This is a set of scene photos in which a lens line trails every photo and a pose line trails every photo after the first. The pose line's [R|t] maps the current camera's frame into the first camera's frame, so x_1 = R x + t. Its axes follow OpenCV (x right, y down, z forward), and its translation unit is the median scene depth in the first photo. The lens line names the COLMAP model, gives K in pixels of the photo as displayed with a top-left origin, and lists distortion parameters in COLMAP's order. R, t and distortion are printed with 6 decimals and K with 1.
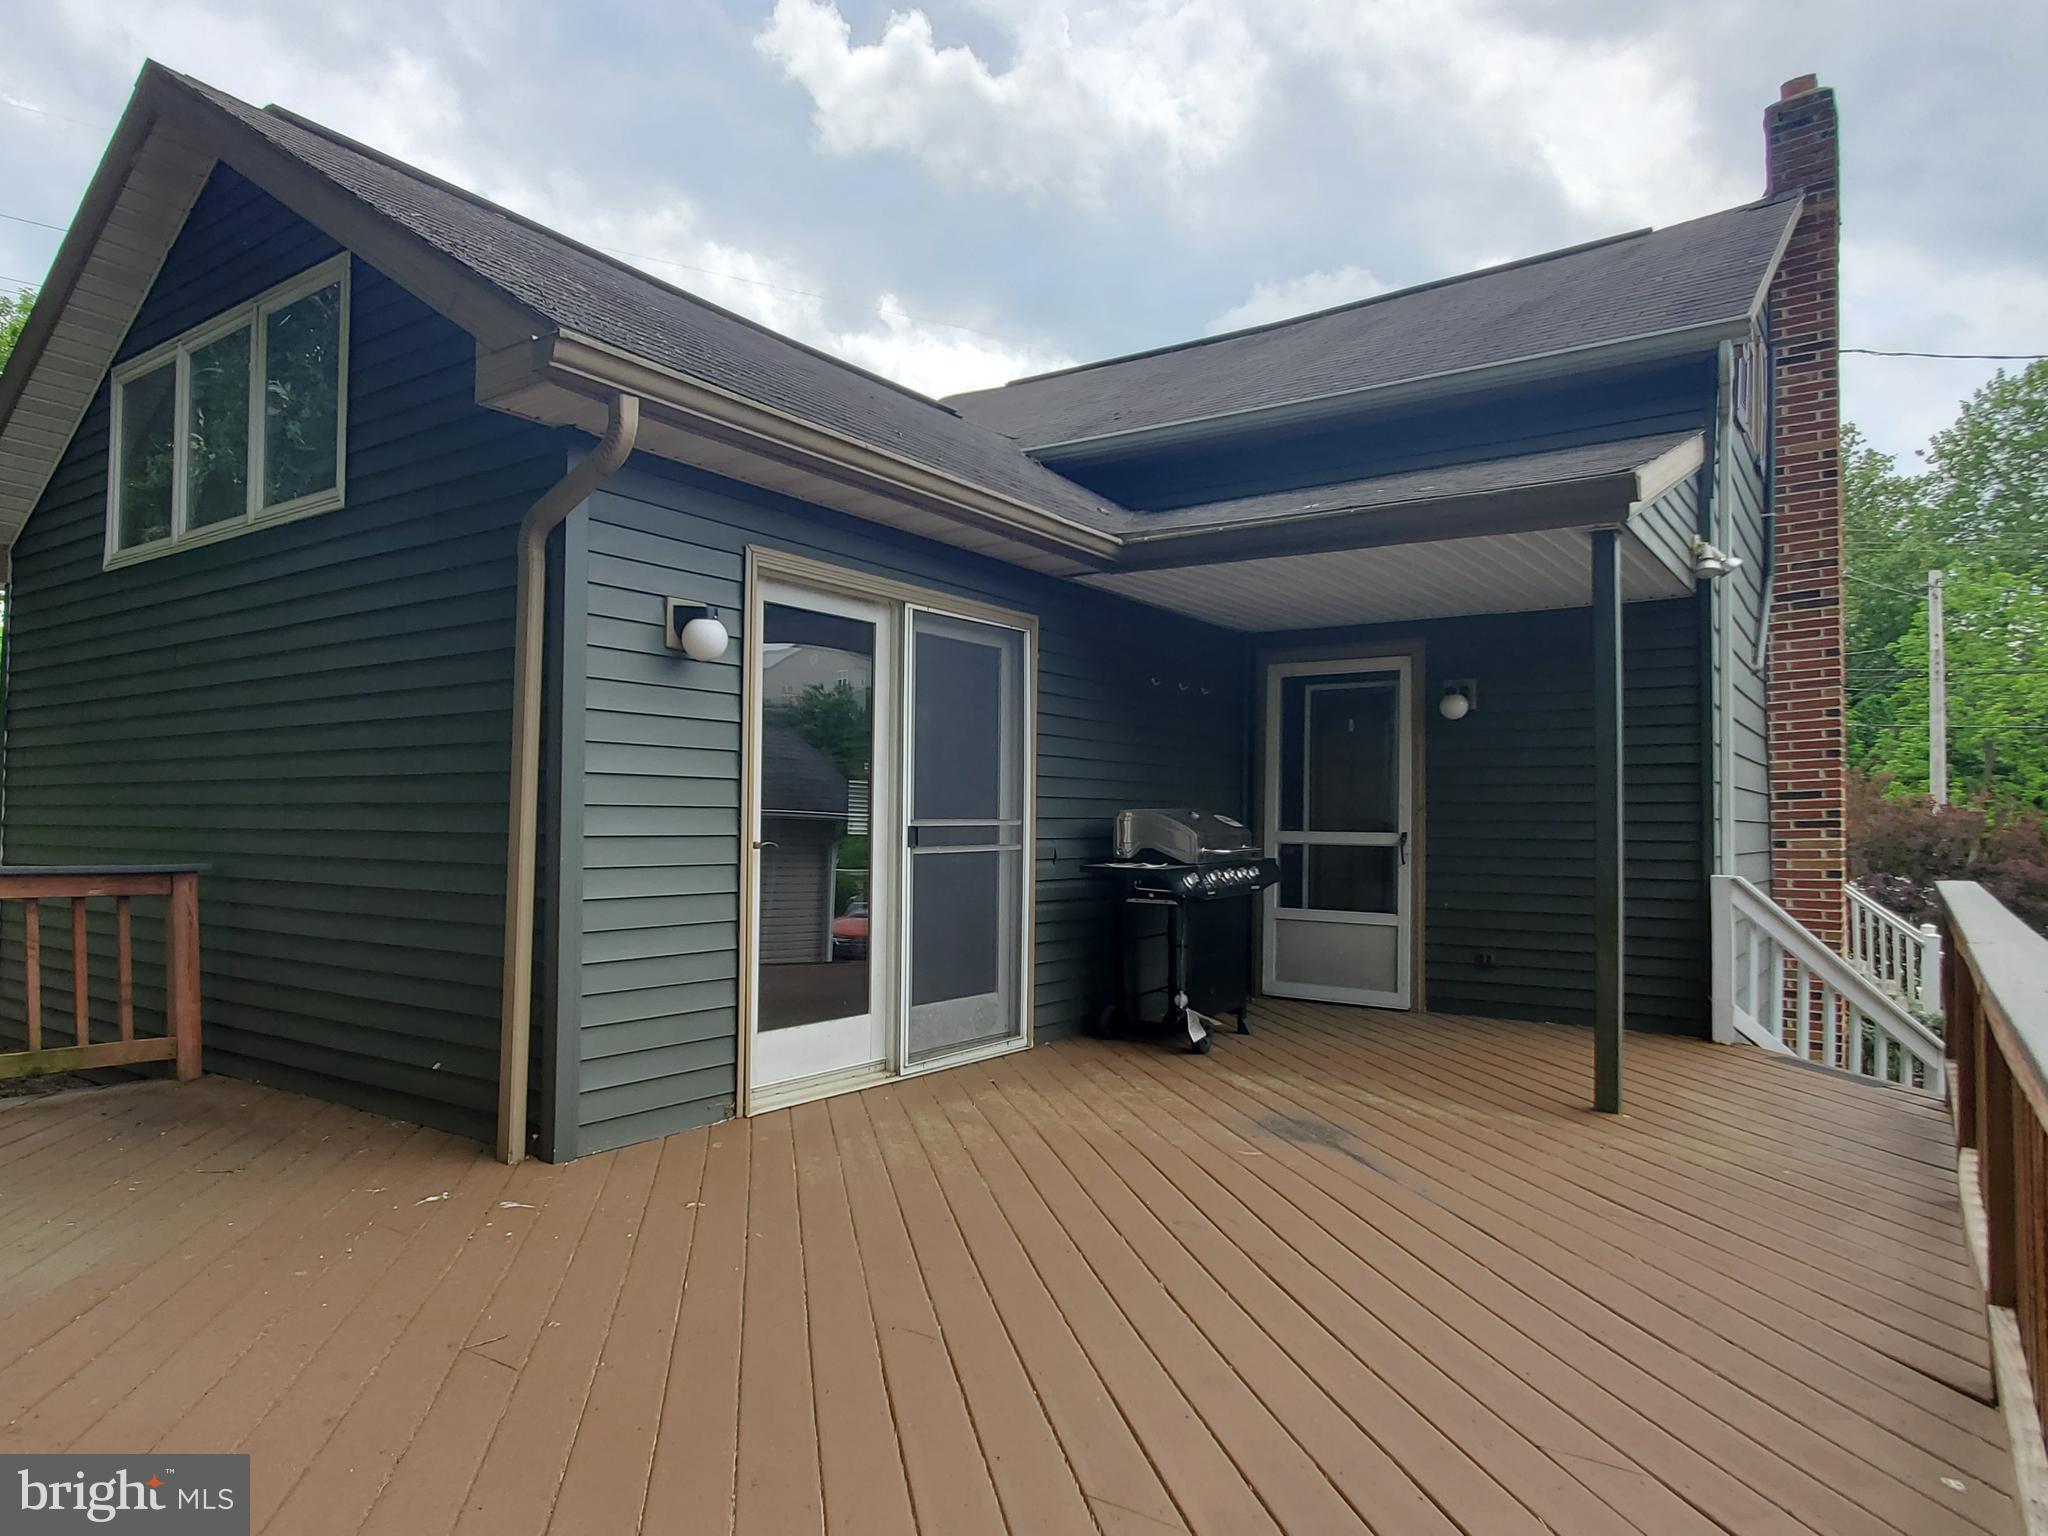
lens RADIAL K [[1200.6, 0, 980.3], [0, 1200.6, 781.7], [0, 0, 1]] dist [0.015620, -0.000320]
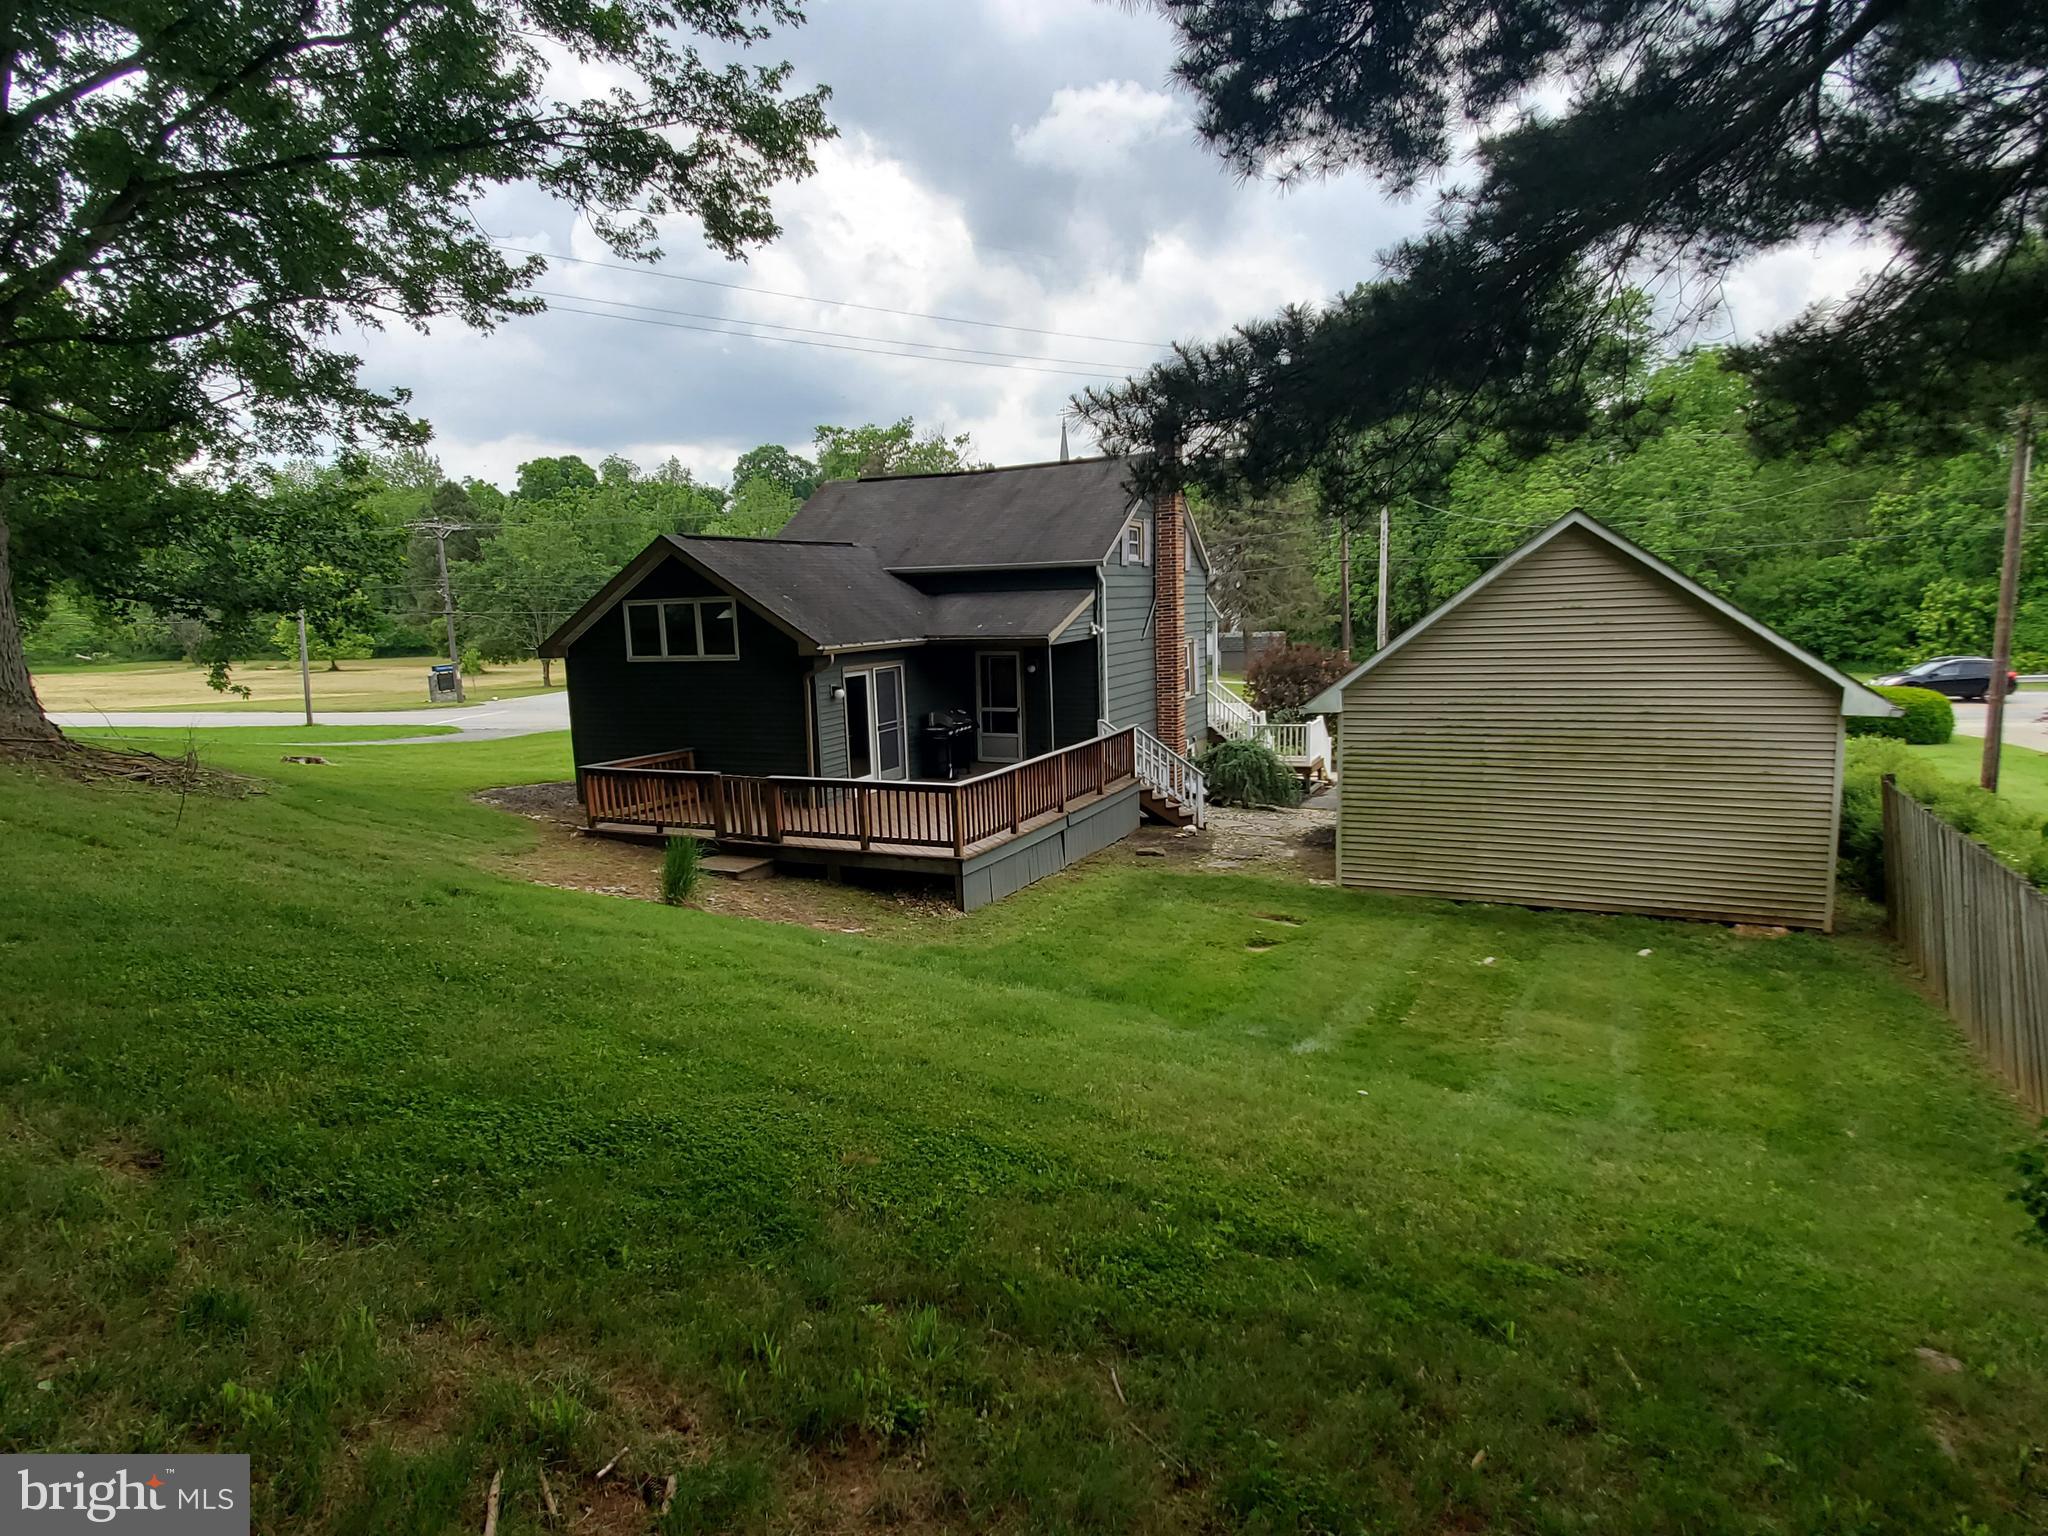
lens RADIAL K [[1200.6, 0, 980.3], [0, 1200.6, 781.7], [0, 0, 1]] dist [0.015620, -0.000320]
pose [[0.982833, -0.071373, 0.170135, -0.447059], [0.037478, 0.980151, 0.194679, -0.582579], [-0.180653, -0.184961, 0.965999, -3.112534]]
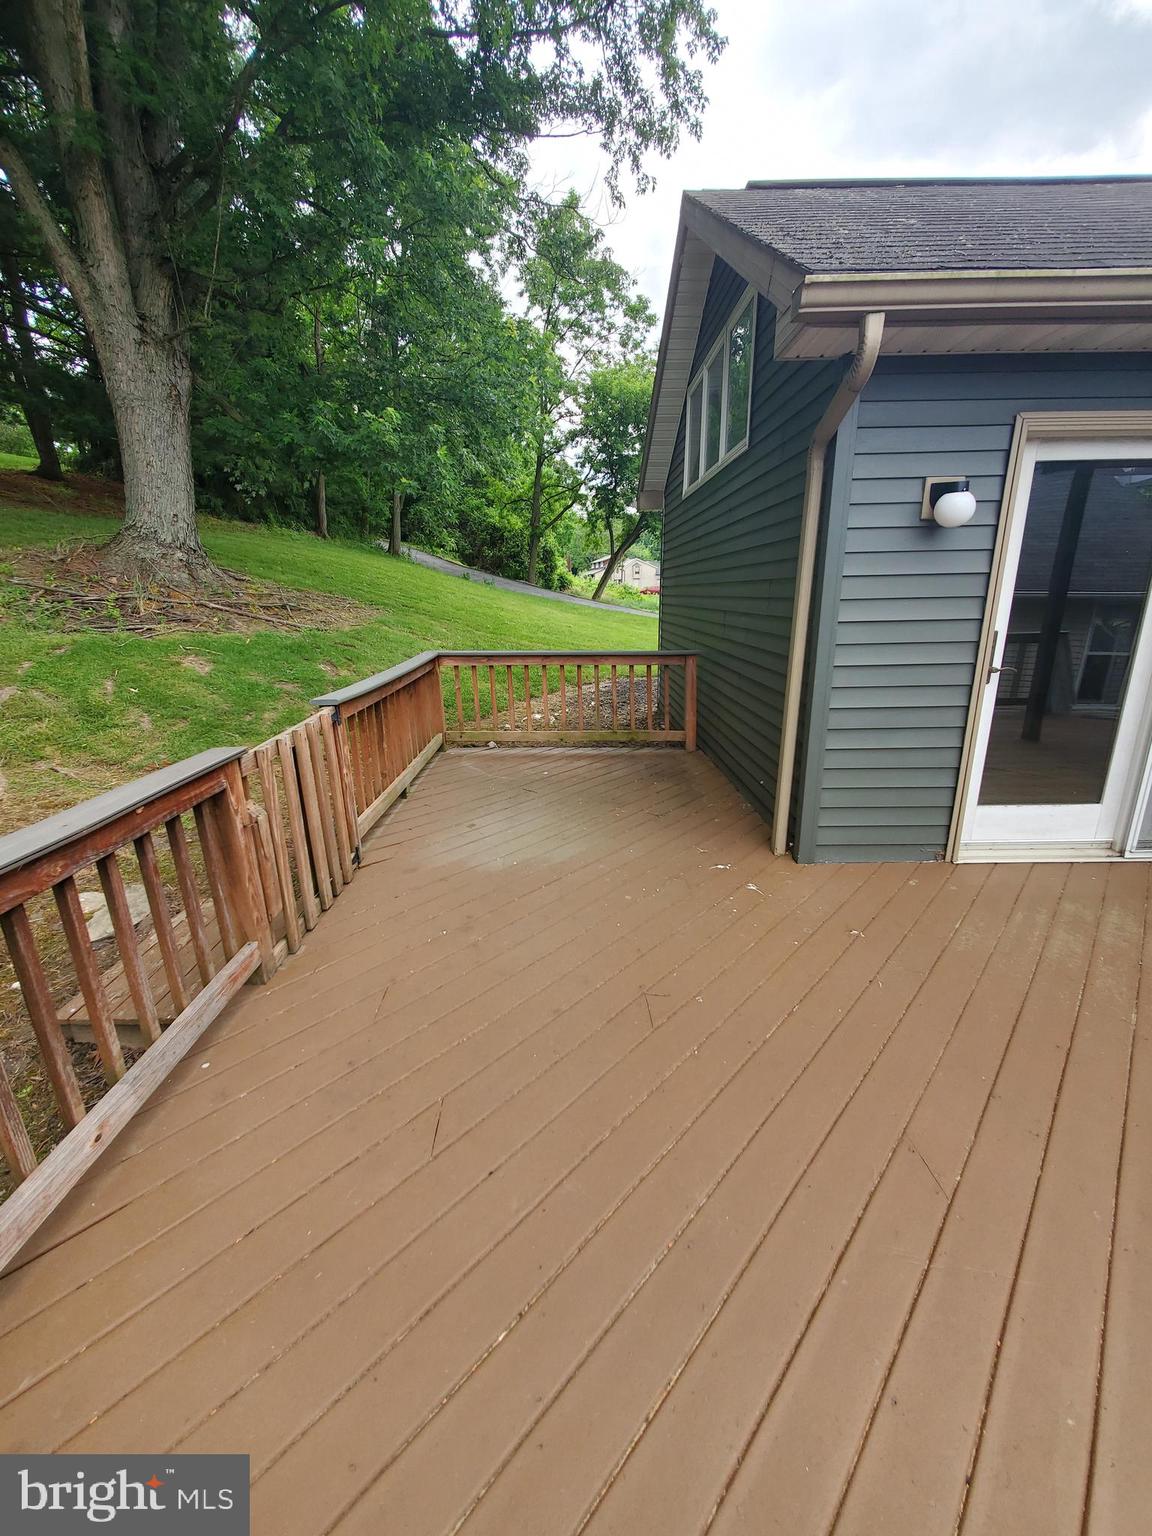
lens RADIAL K [[597.7, 0, 570.9], [0, 597.7, 750.8], [0, 0, 1]] dist [0.002574, 0.000029]
pose [[0.594588, 0.187448, -0.781875, 0.061577], [0.043715, 0.963469, 0.264227, -0.052103], [0.802841, -0.191286, 0.564673, 0.249584]]
